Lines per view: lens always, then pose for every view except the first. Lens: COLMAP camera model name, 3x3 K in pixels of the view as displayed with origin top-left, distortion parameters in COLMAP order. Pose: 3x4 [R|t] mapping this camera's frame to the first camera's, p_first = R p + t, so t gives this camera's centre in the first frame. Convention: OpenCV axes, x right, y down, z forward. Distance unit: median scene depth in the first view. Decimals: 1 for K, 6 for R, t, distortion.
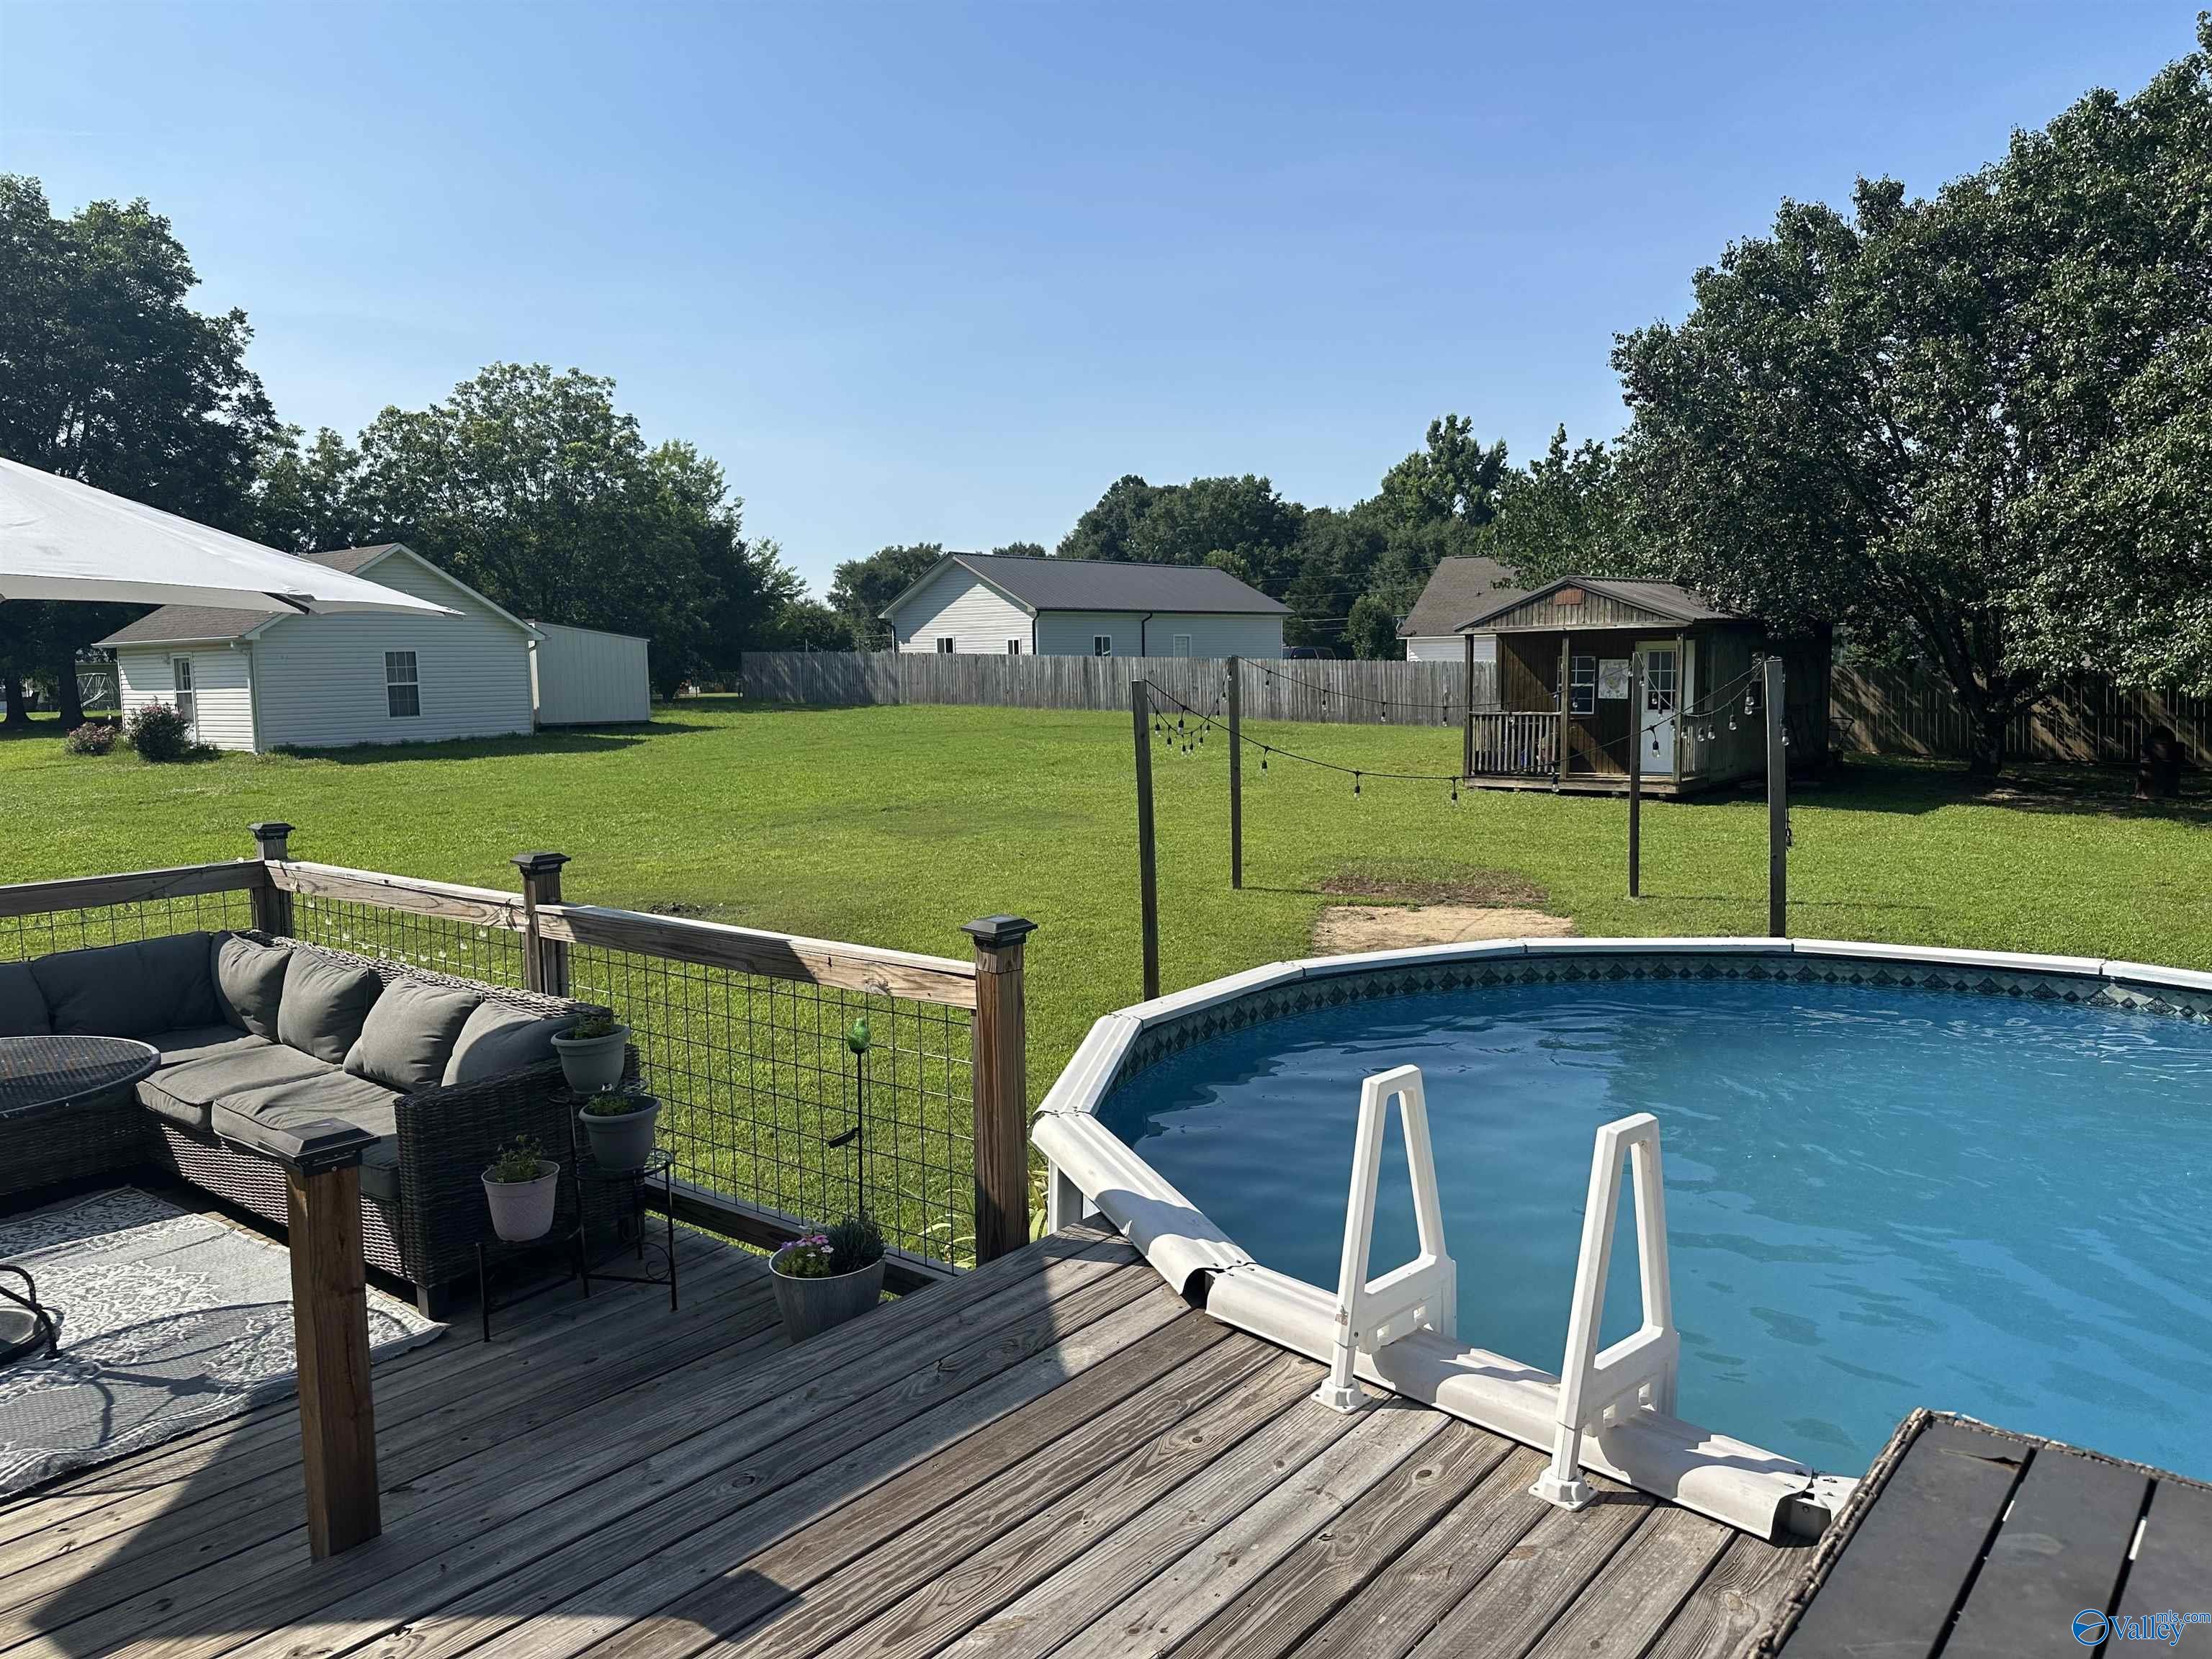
lens RADIAL K [[1576.1, 0, 1129.4], [0, 1576.1, 813.5], [0, 0, 1]] dist [0.035339, -0.038287]
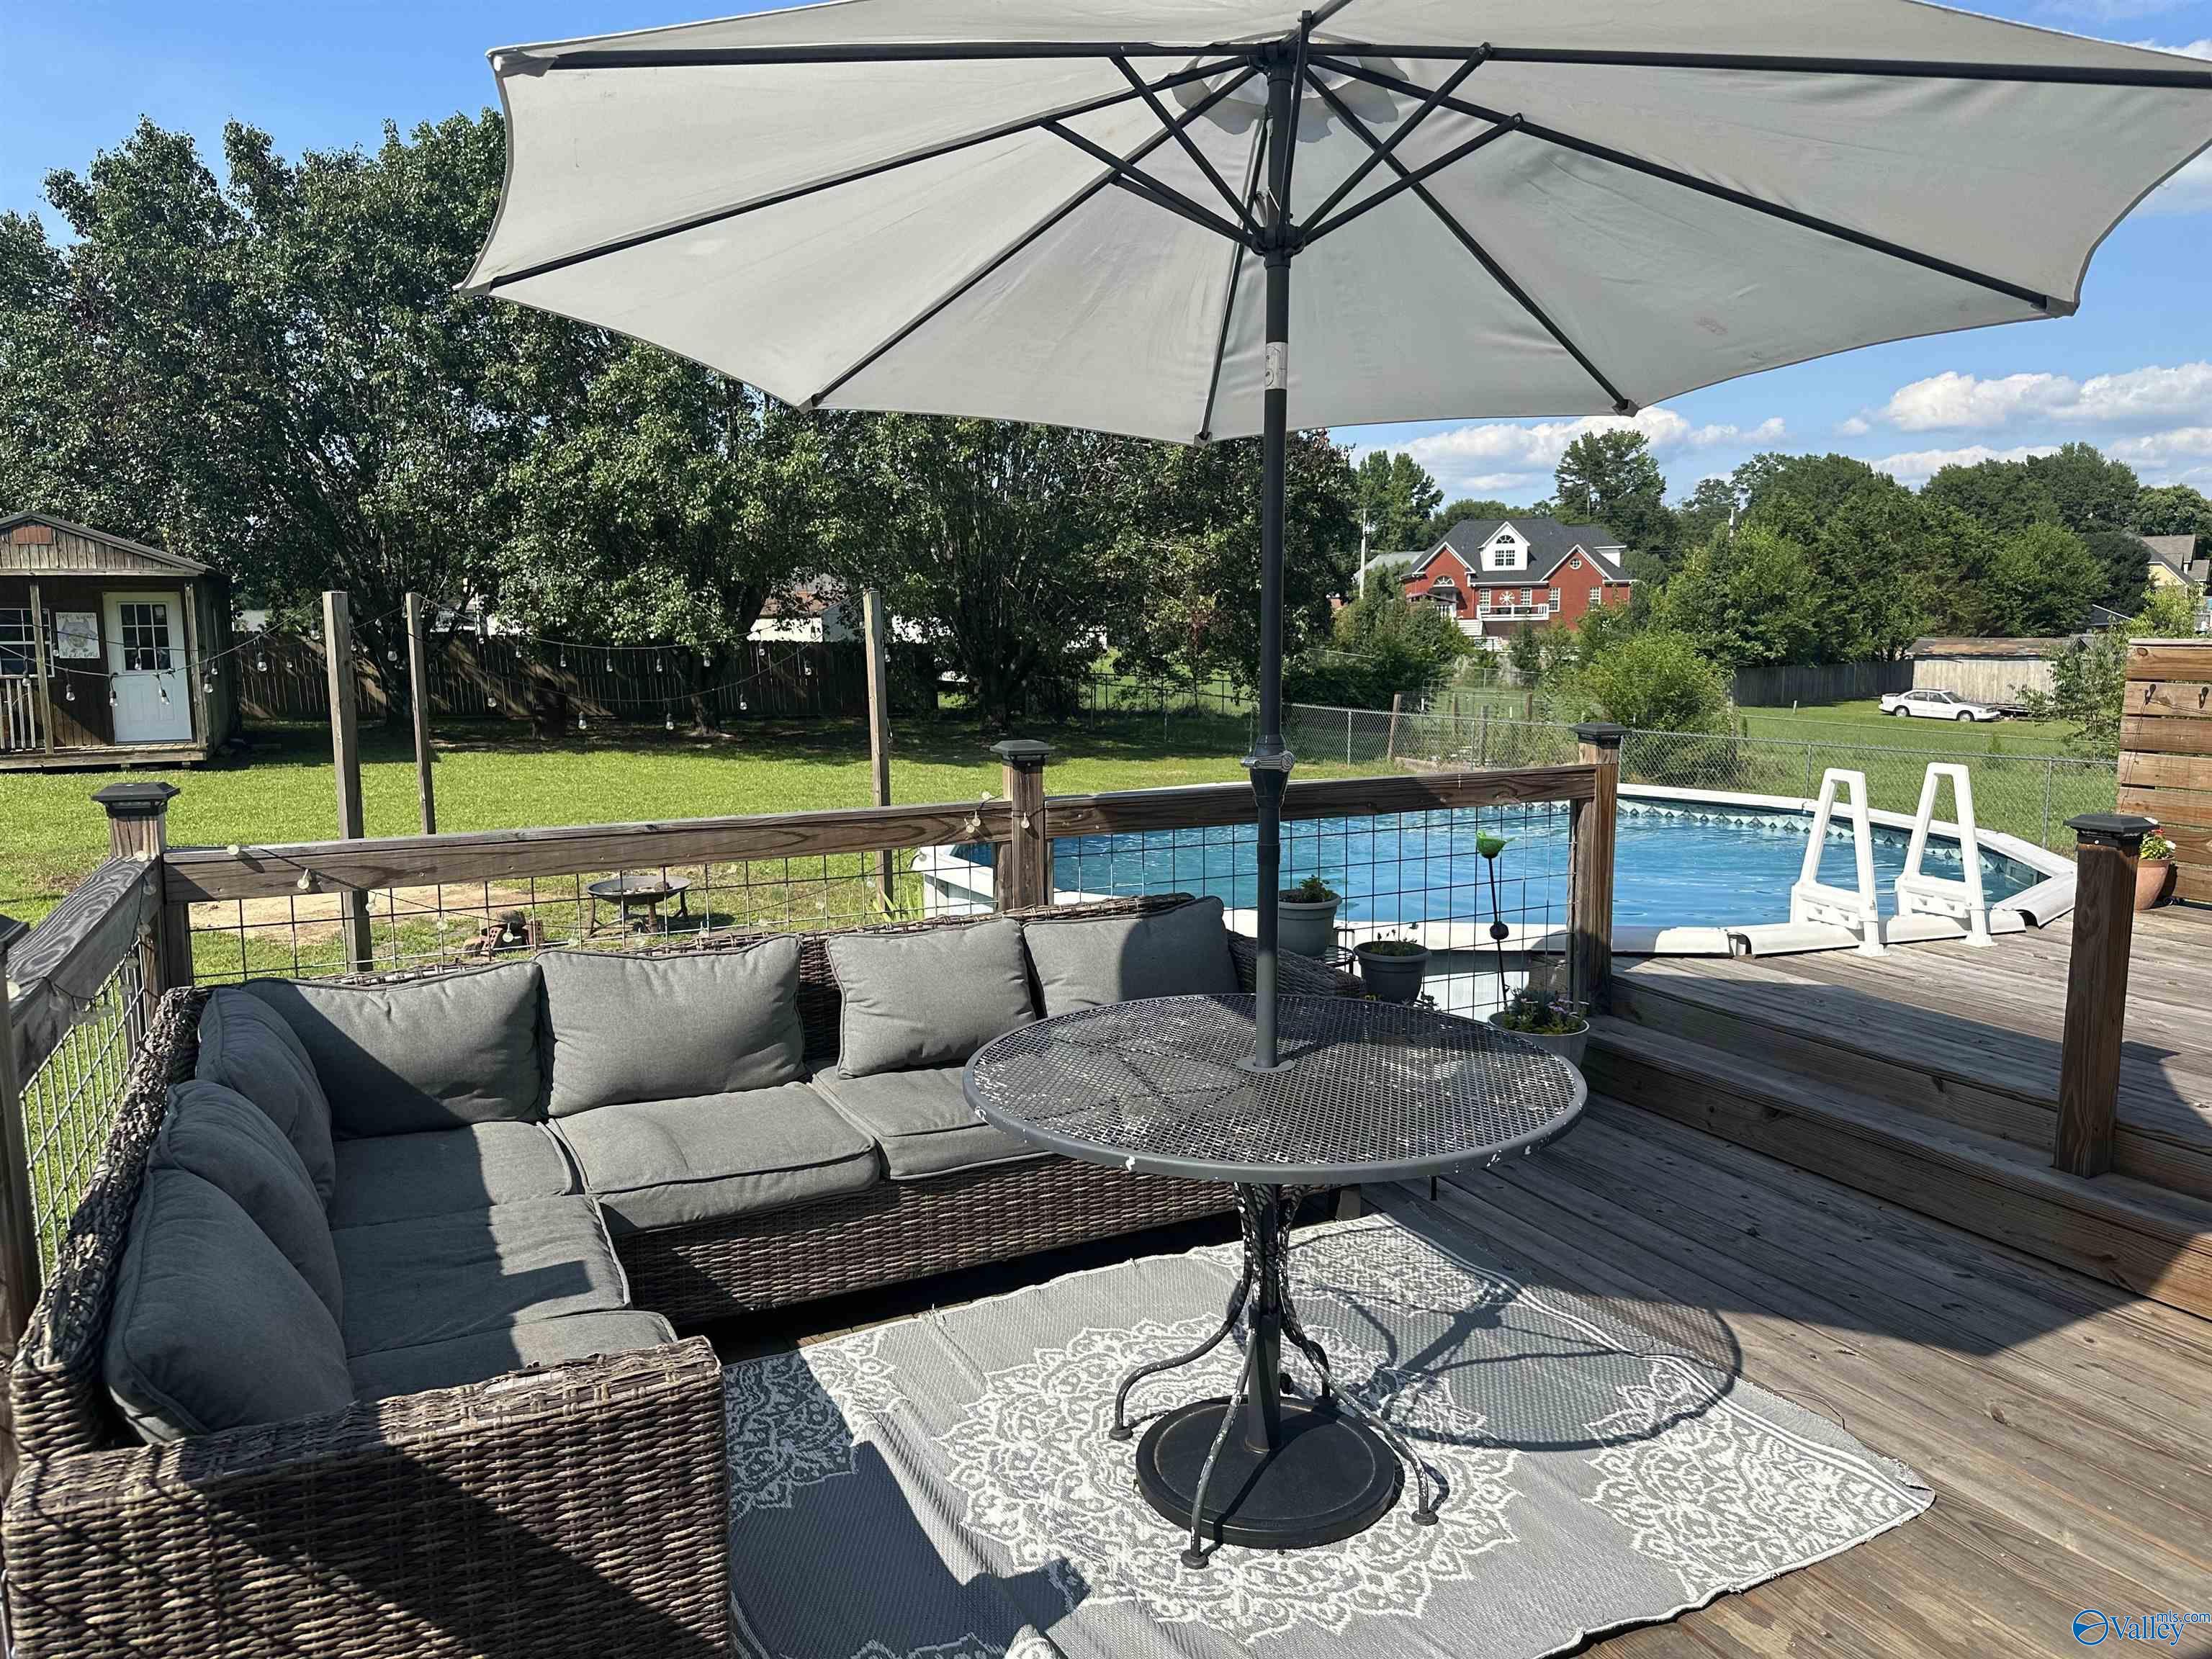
lens RADIAL K [[1555.2, 0, 1087.8], [0, 1555.2, 831.4], [0, 0, 1]] dist [0.115798, -0.174747]
pose [[0.418001, -0.110252, 0.901732, -0.839703], [0.091317, 0.992680, 0.079041, 0.008201], [-0.903845, 0.049304, 0.425009, 0.484710]]
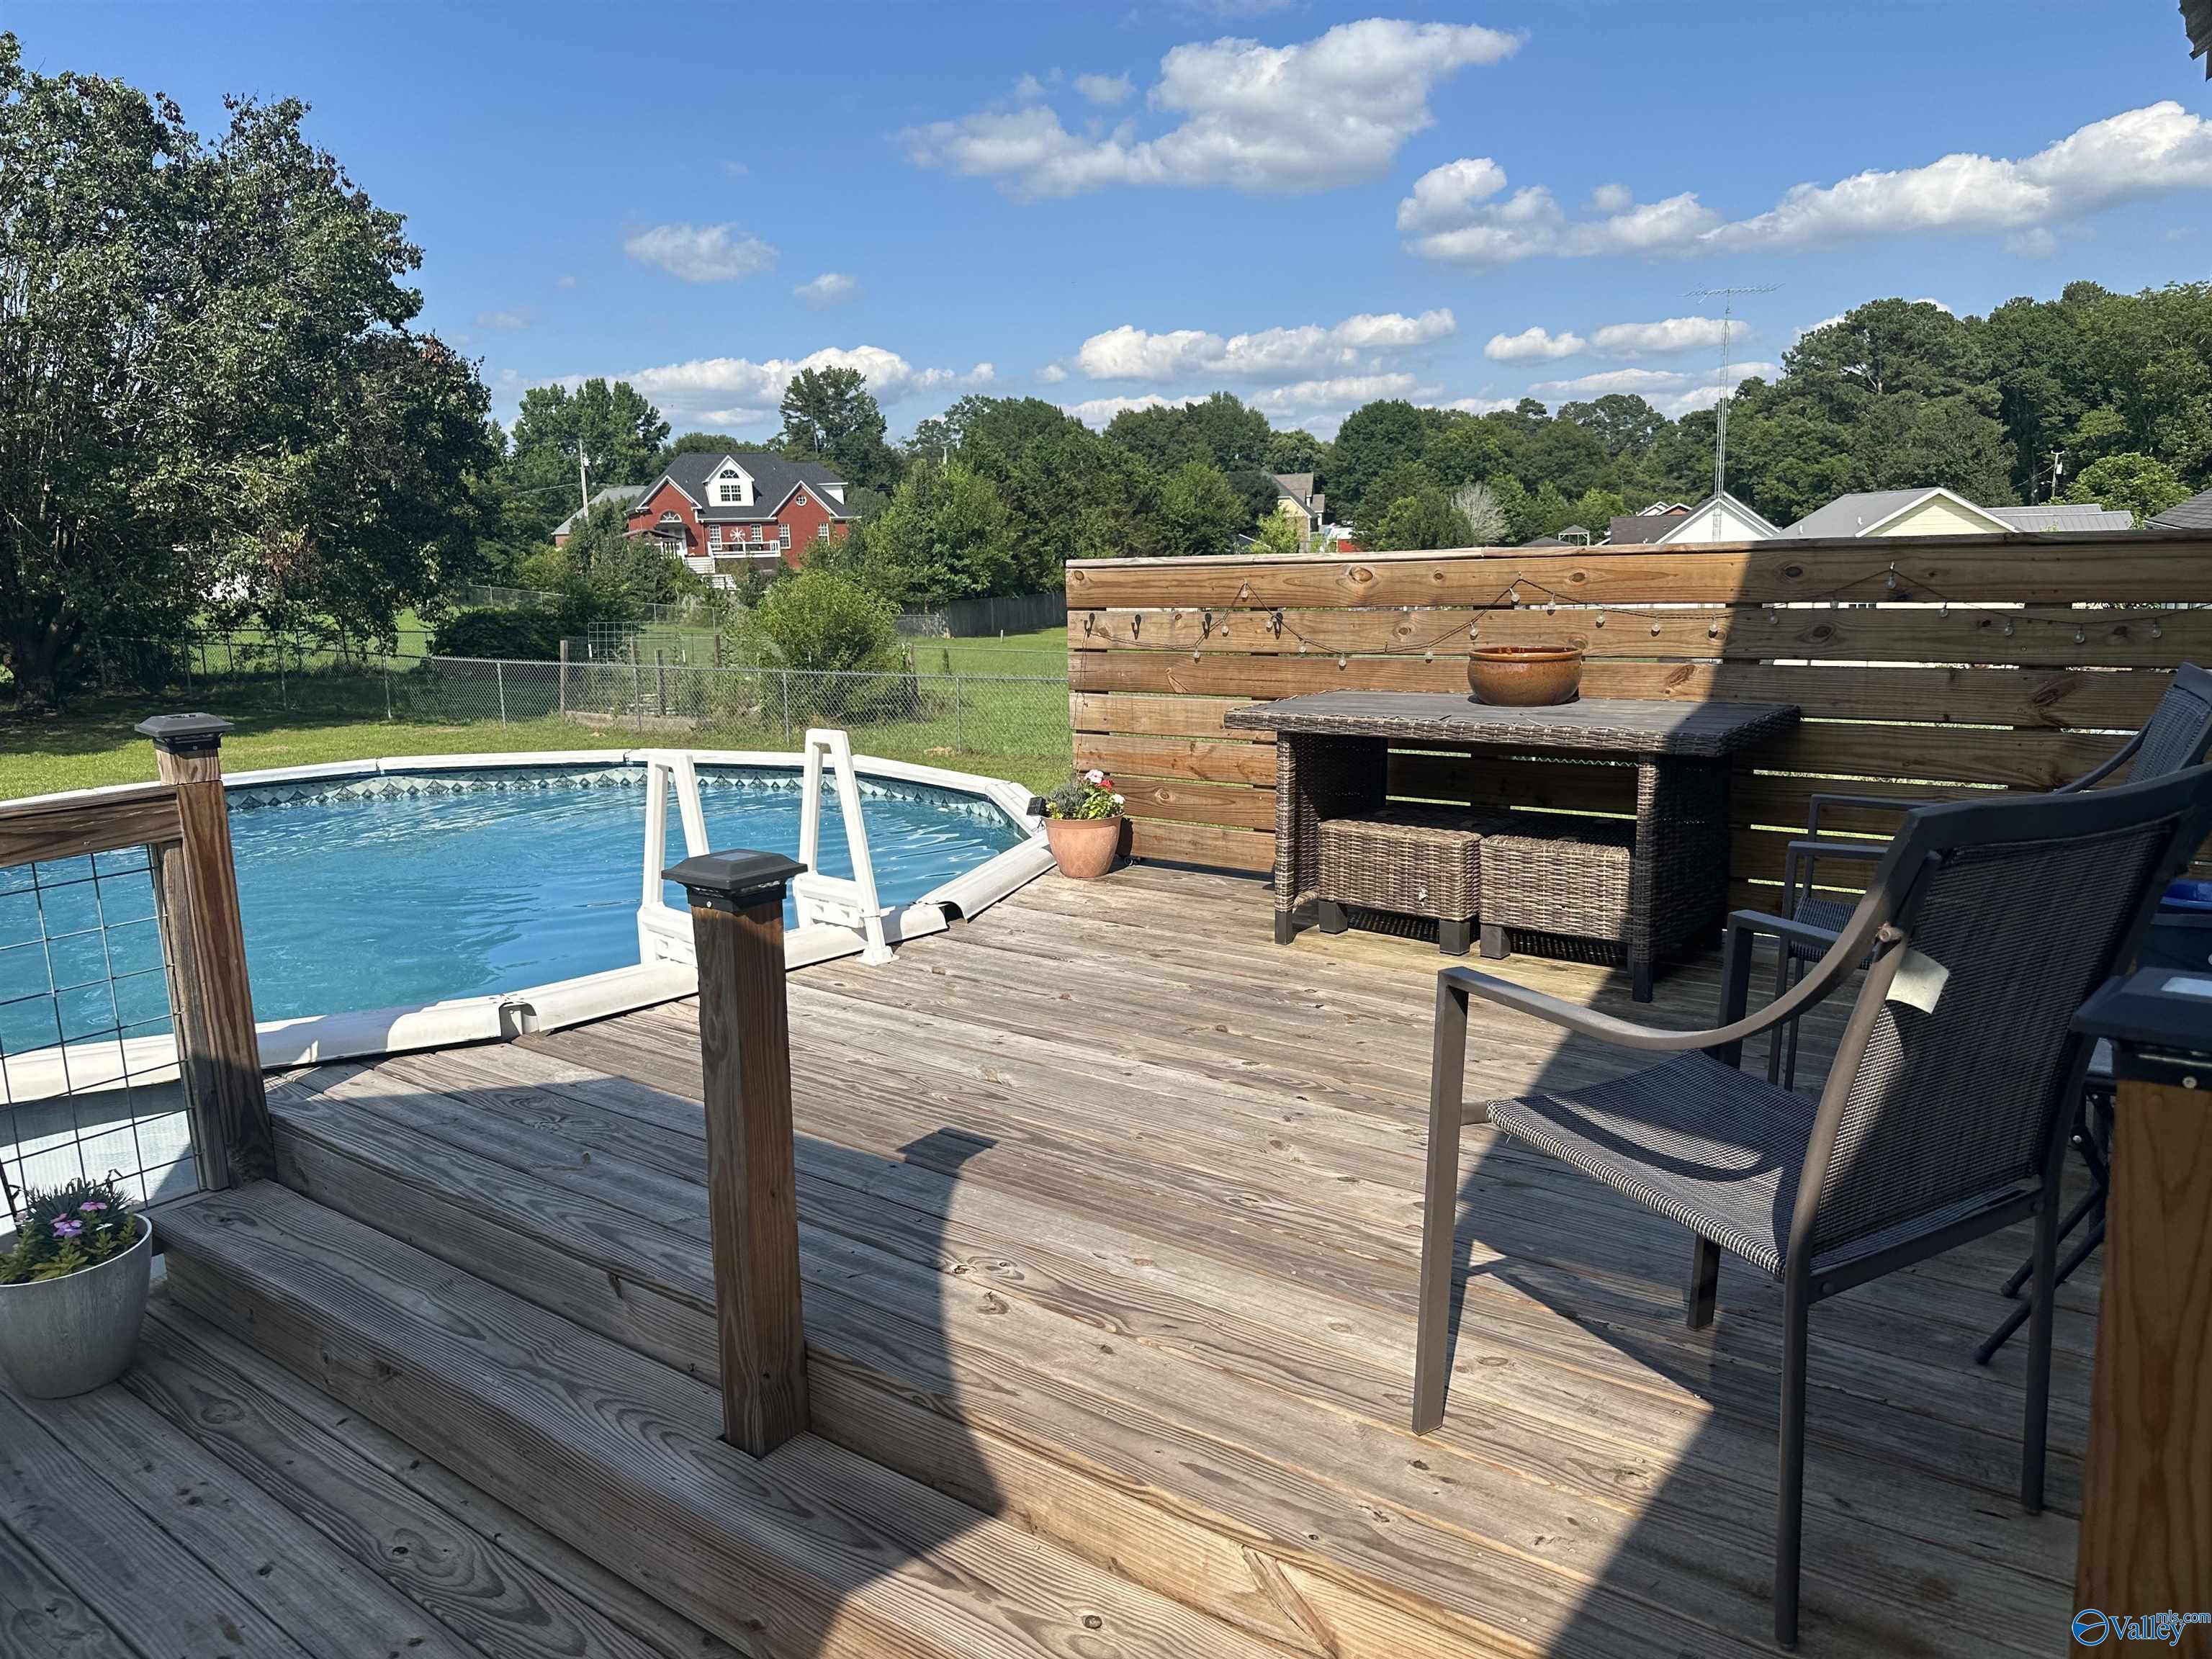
lens RADIAL K [[1538.4, 0, 1118.6], [0, 1538.4, 820.5], [0, 0, 1]] dist [0.150280, -0.228269]
pose [[-0.041762, -0.160019, 0.986230, -0.517459], [0.131584, 0.977613, 0.164193, 0.029281], [-0.990425, 0.136629, -0.019771, 0.323407]]
